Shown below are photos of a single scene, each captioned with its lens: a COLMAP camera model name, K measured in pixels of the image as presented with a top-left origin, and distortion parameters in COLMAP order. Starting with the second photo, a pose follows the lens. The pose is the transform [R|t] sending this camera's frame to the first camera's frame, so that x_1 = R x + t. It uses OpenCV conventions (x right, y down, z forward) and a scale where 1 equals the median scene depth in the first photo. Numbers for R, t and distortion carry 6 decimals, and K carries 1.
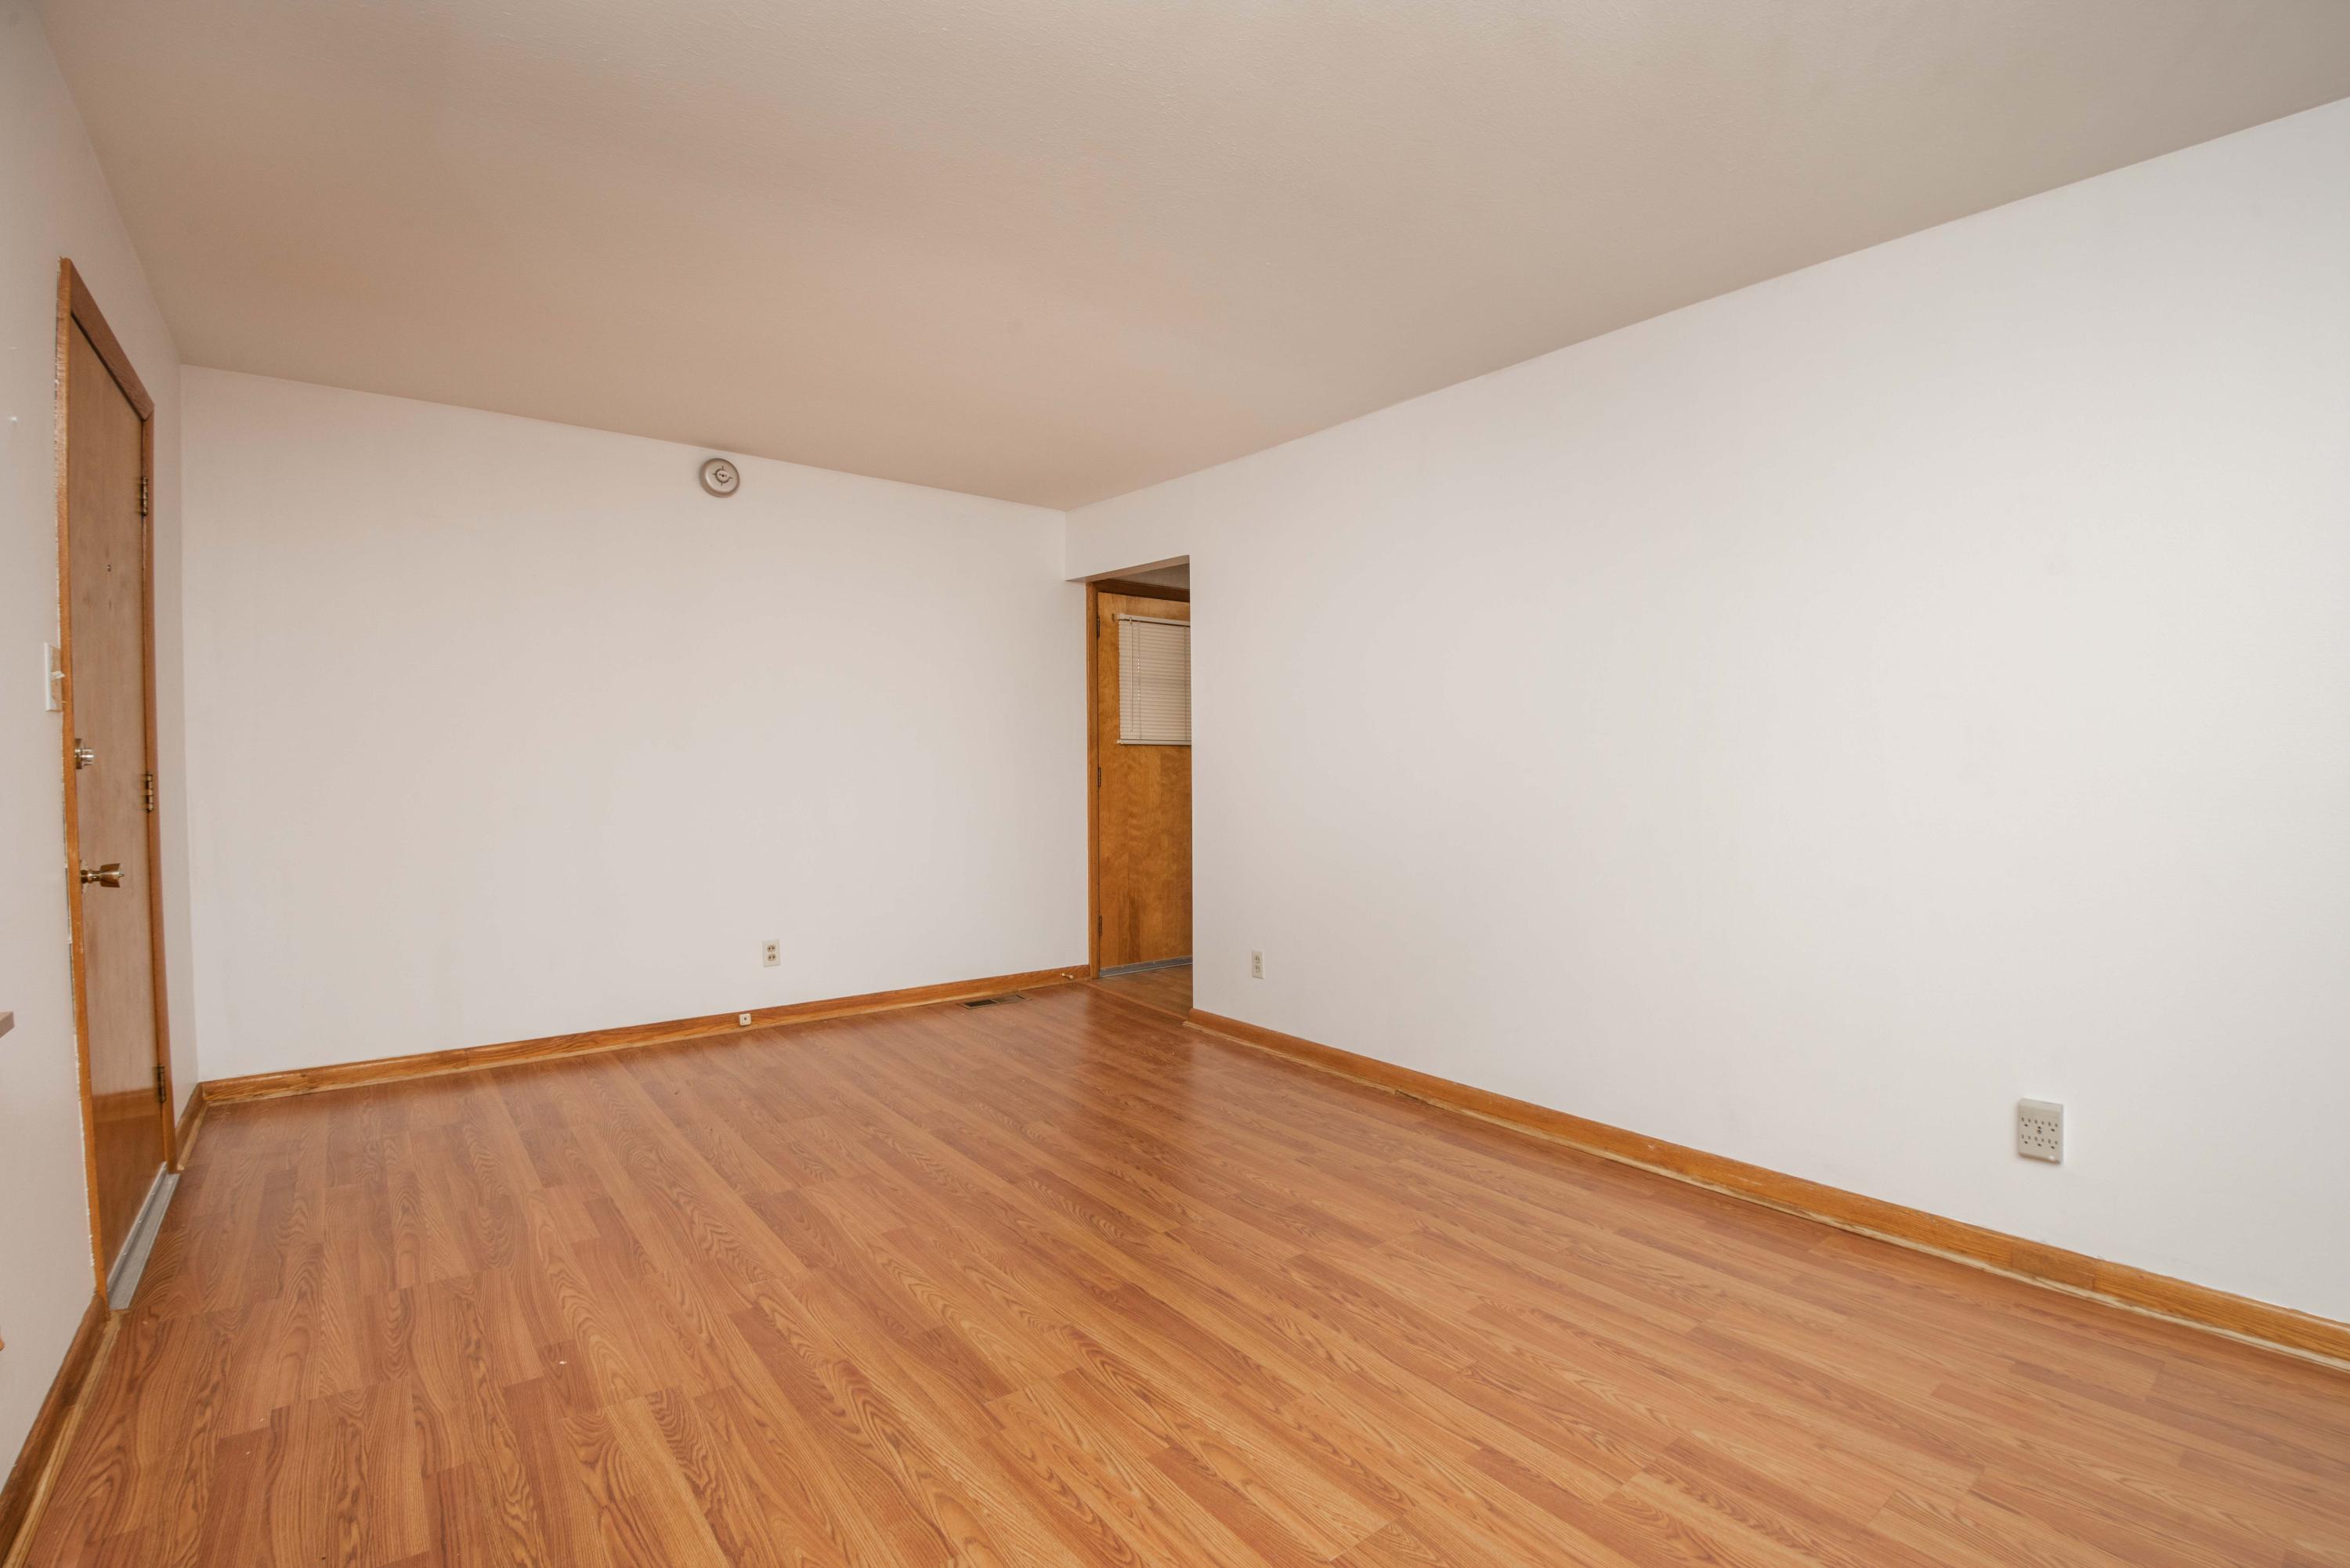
lens RADIAL K [[1062.7, 0, 1186.5], [0, 1062.7, 786.6], [0, 0, 1]] dist [-0.014660, -0.013691]
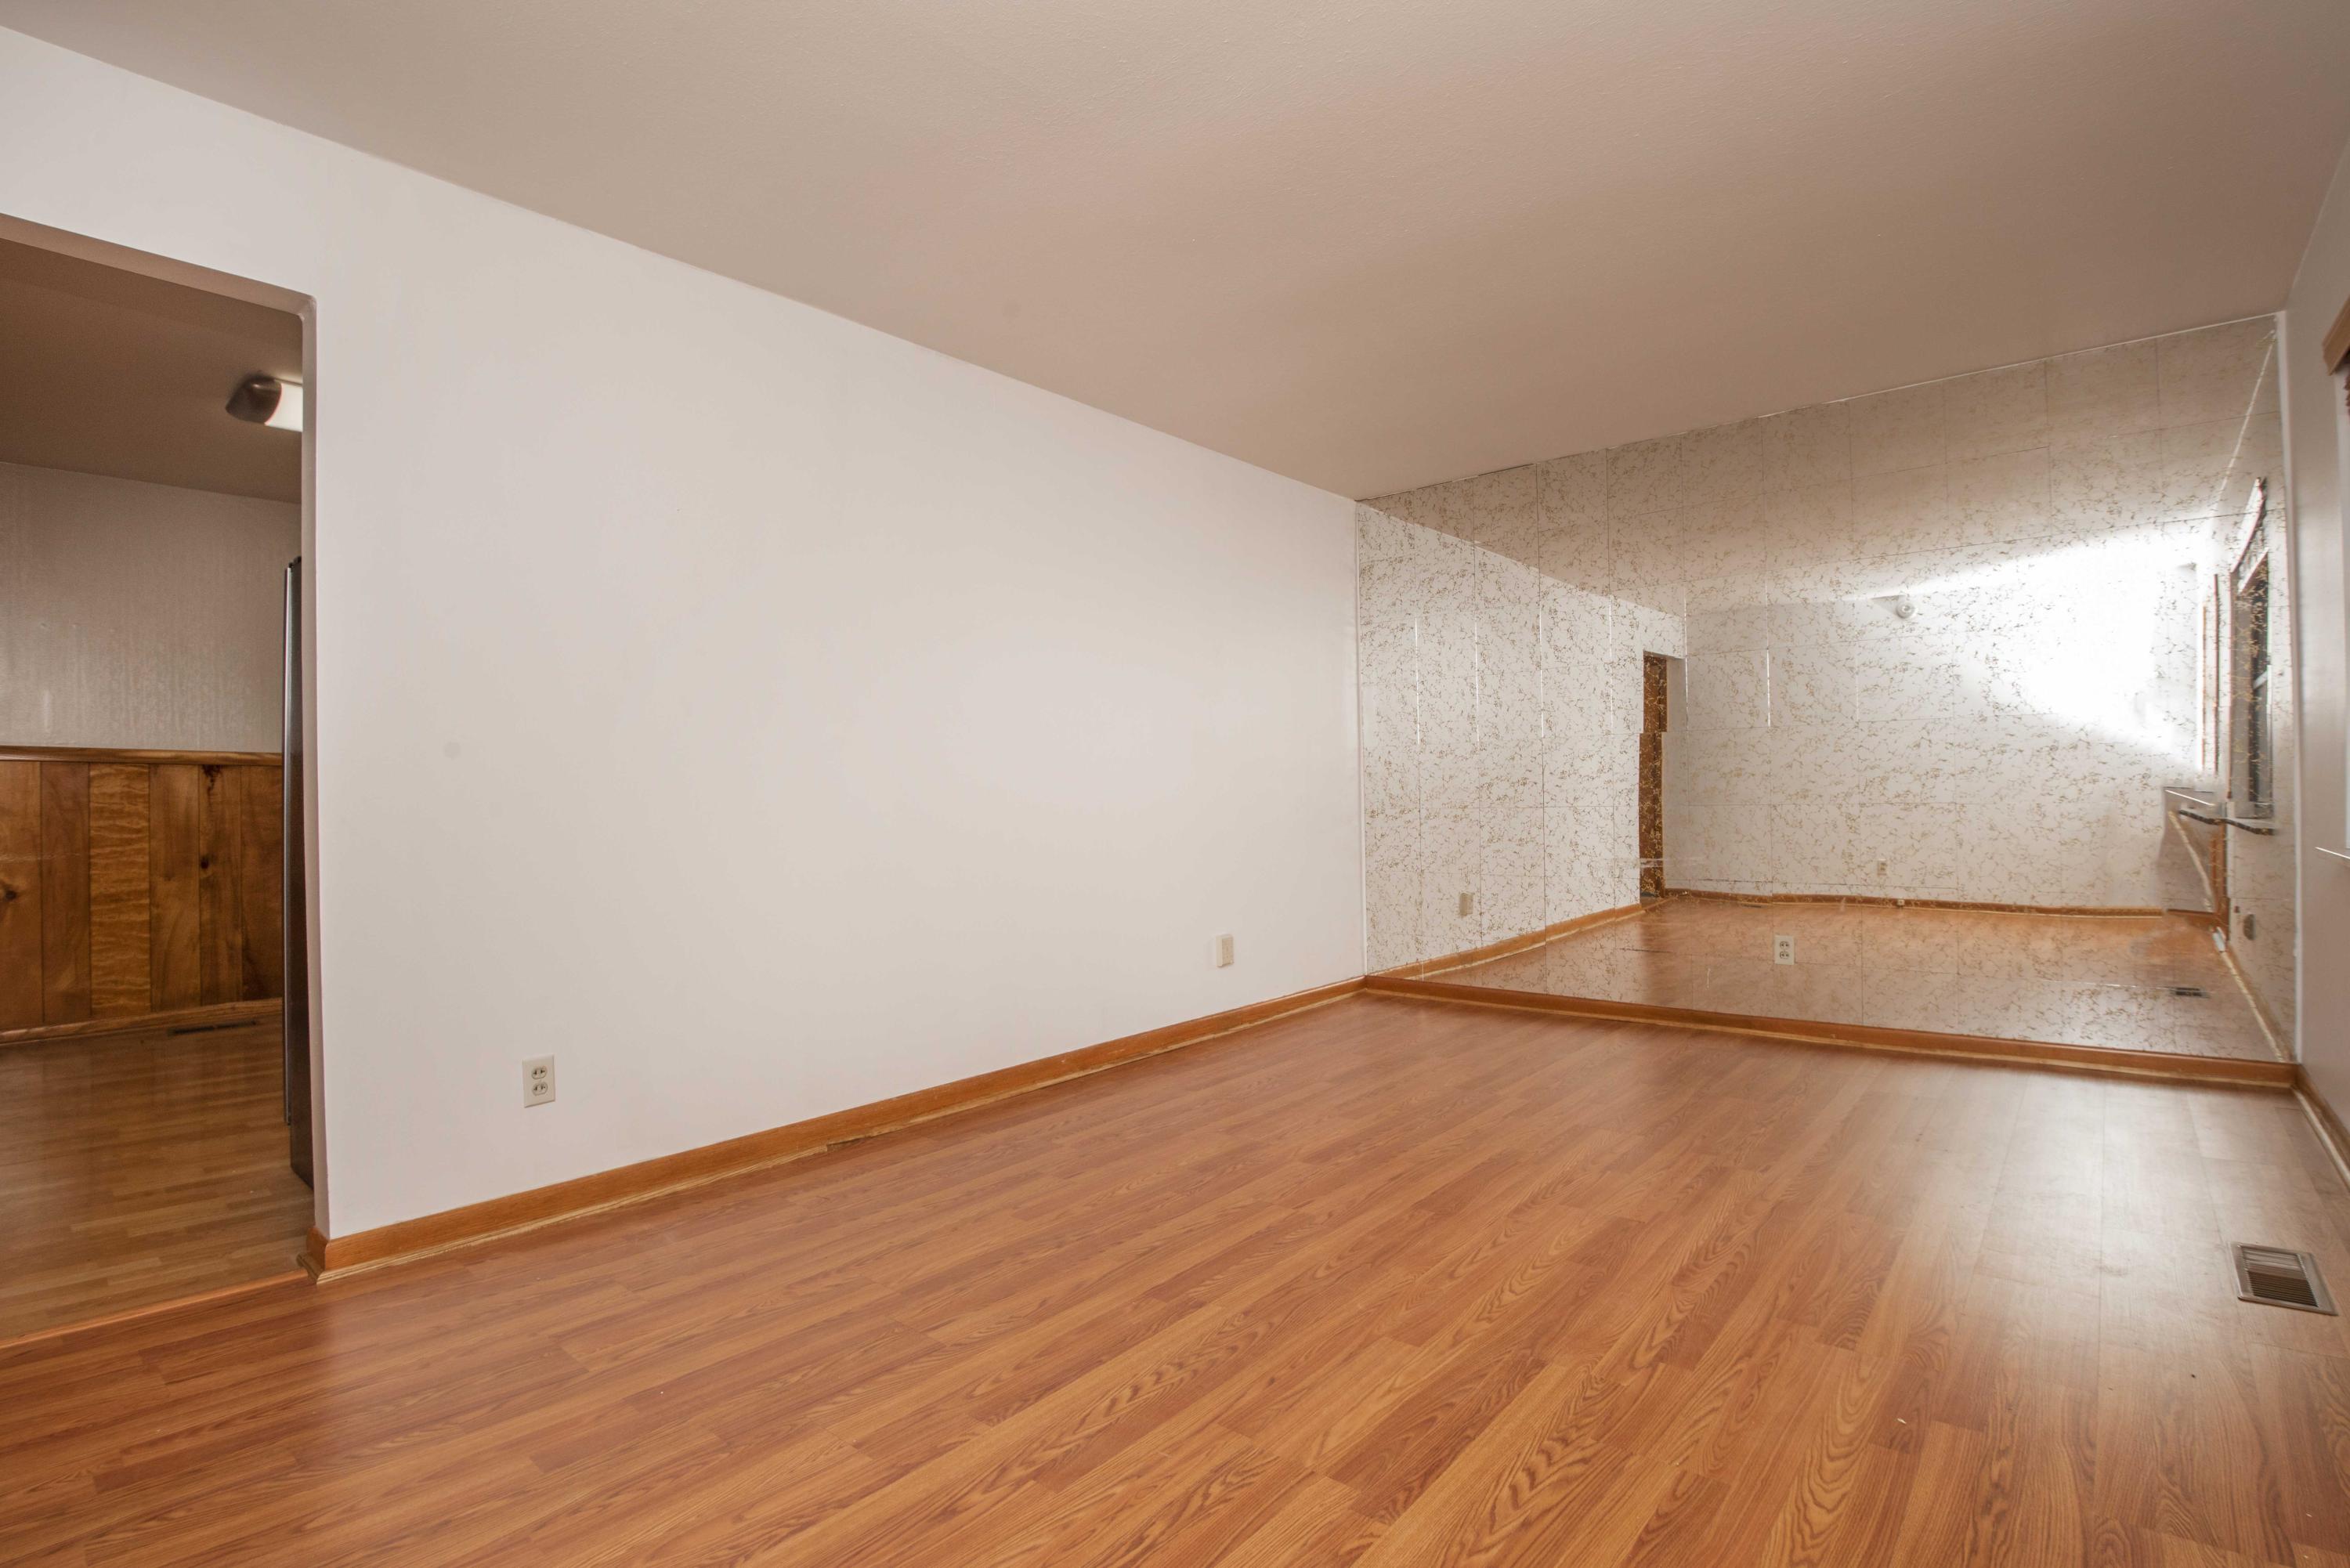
lens RADIAL K [[1062.7, 0, 1186.5], [0, 1062.7, 786.6], [0, 0, 1]] dist [-0.014660, -0.013691]
pose [[-0.168654, 0.004958, 0.985663, -0.977649], [0.037689, 0.999289, 0.001422, 0.022512], [-0.984955, 0.037388, -0.168720, 1.250268]]
